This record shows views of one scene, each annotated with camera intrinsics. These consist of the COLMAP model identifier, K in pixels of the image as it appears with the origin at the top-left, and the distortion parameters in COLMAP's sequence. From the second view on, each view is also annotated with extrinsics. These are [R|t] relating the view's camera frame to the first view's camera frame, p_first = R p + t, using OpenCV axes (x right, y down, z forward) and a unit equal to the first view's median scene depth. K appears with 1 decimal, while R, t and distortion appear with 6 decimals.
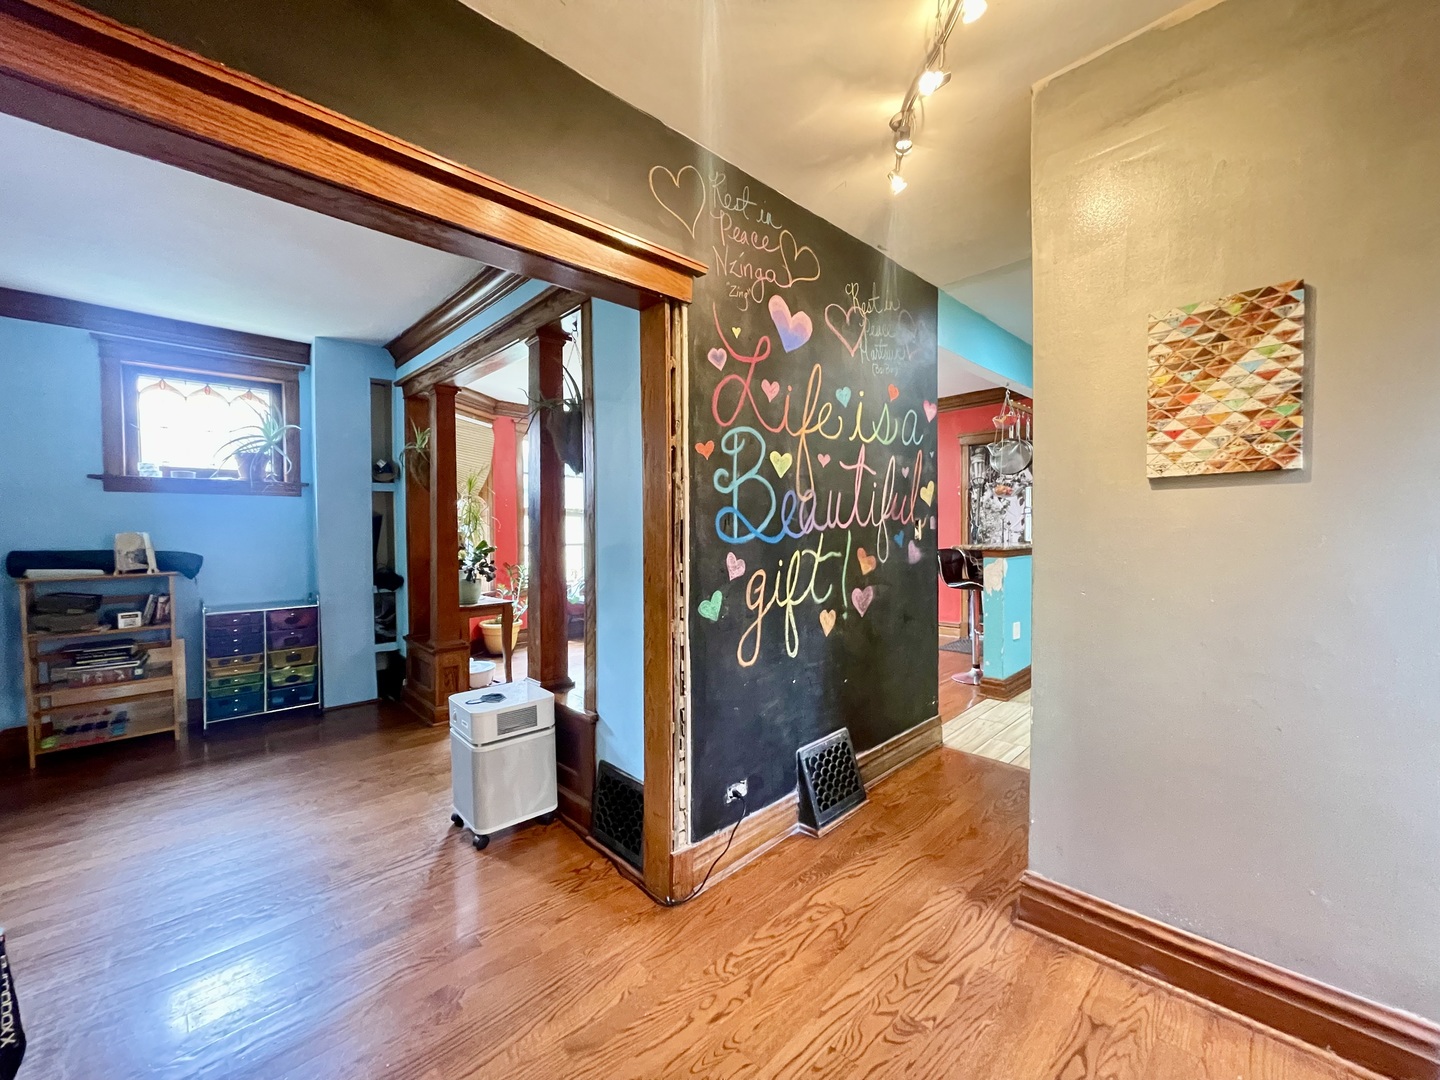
lens RADIAL K [[581.2, 0, 720.8], [0, 581.2, 541.3], [0, 0, 1]] dist [0.003166, -0.002167]
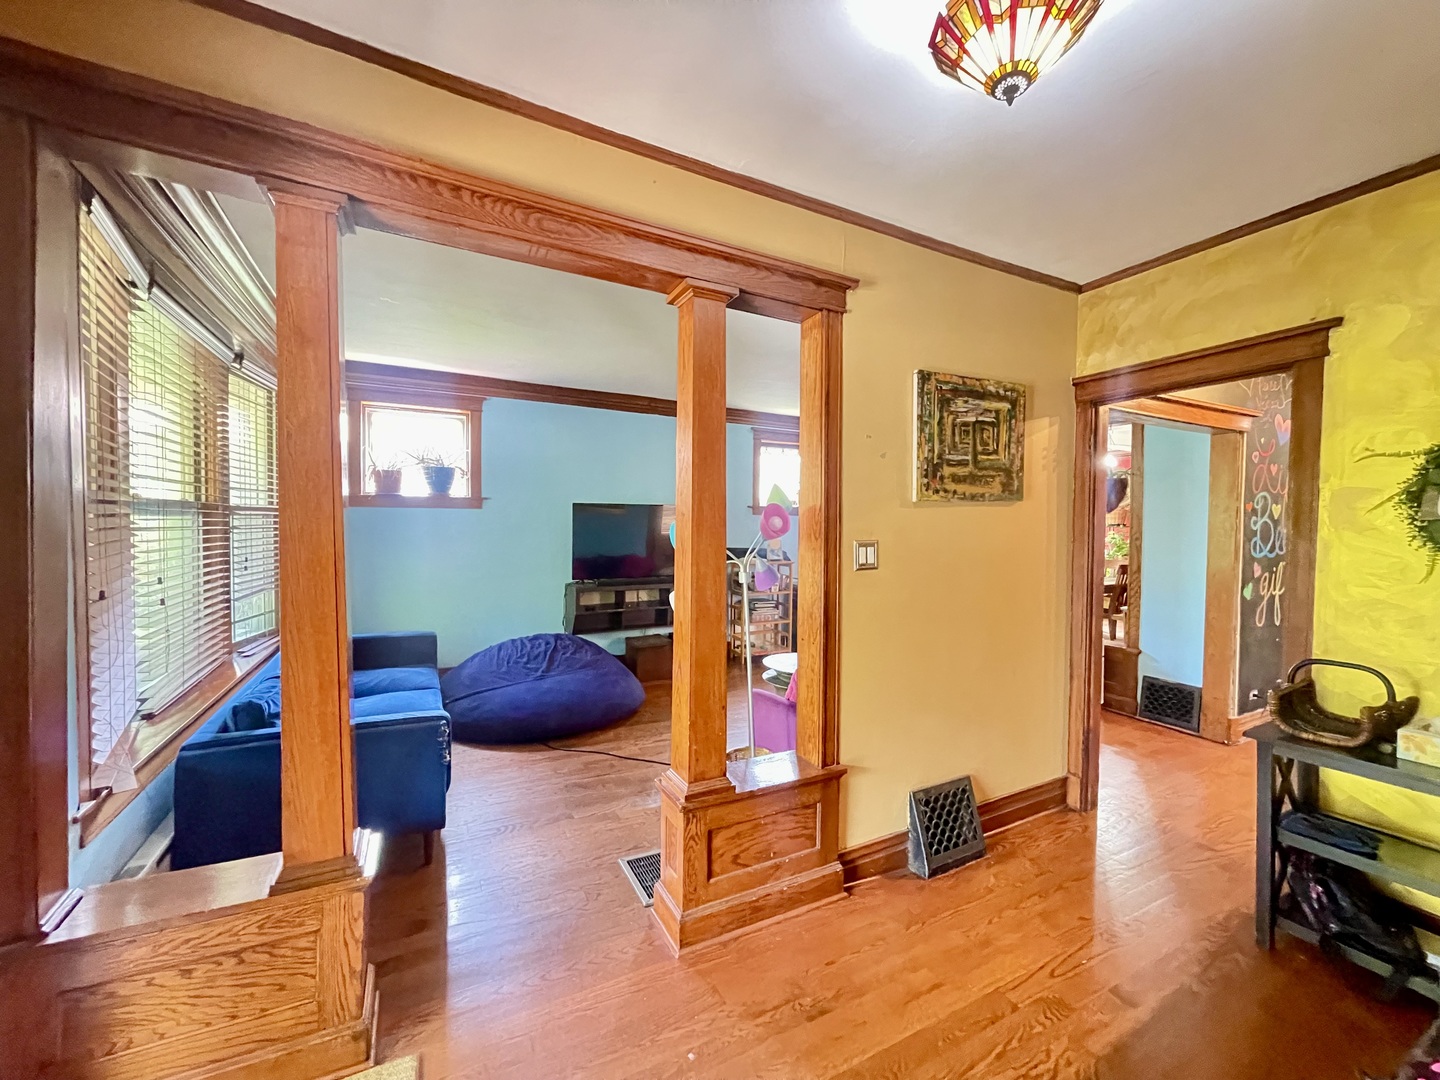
lens RADIAL K [[577.4, 0, 721.7], [0, 577.4, 541.6], [0, 0, 1]] dist [-0.002209, 0.000654]
pose [[0.956997, 0.023422, -0.289152, -1.003838], [-0.023057, 0.999723, 0.004672, -0.014627], [0.289182, 0.002196, 0.957272, -1.139245]]
